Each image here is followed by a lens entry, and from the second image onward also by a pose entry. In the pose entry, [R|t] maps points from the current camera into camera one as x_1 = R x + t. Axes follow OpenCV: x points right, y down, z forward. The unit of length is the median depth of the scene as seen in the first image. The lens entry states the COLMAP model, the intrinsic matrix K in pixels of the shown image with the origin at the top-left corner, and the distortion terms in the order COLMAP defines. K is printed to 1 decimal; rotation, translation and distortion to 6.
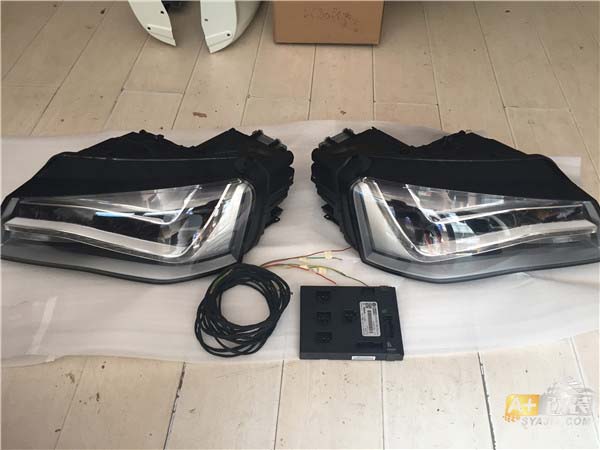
lens RADIAL K [[510.2, 0, 300.0], [0, 510.2, 225.0], [0, 0, 1]] dist [0.015475, -0.006904]
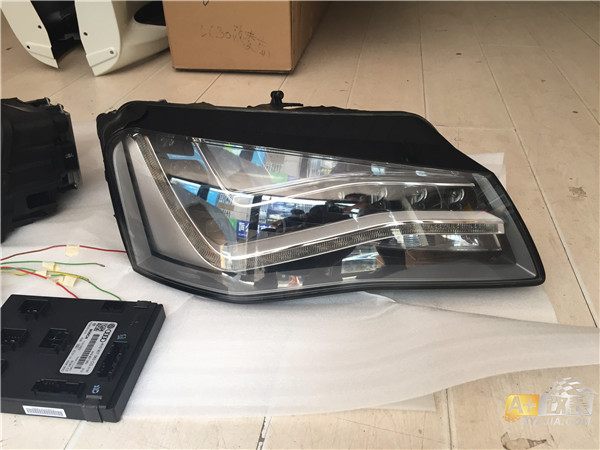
lens RADIAL K [[510.2, 0, 300.0], [0, 510.2, 225.0], [0, 0, 1]] dist [0.015475, -0.006904]
pose [[0.995914, 0.033863, -0.083721, 0.397507], [-0.054767, 0.963582, -0.261746, 0.181734], [0.071809, 0.265261, 0.961499, 0.411007]]
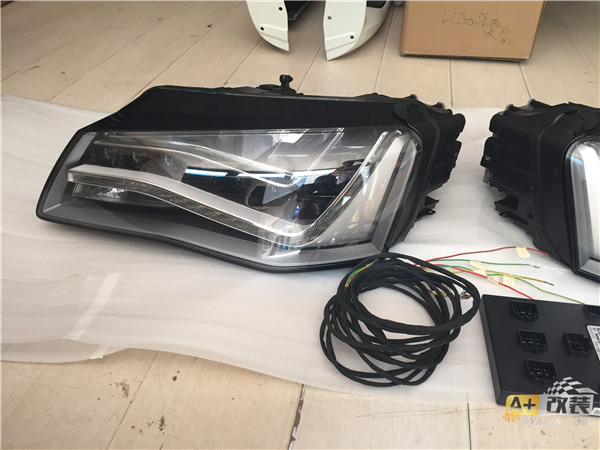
lens RADIAL K [[509.9, 0, 300.0], [0, 509.9, 225.0], [0, 0, 1]] dist [0.126134, -0.245392]
pose [[0.990852, 0.075793, -0.111664, -0.161503], [-0.097829, 0.973347, -0.207425, 0.192667], [0.092966, 0.216451, 0.971857, 0.328709]]
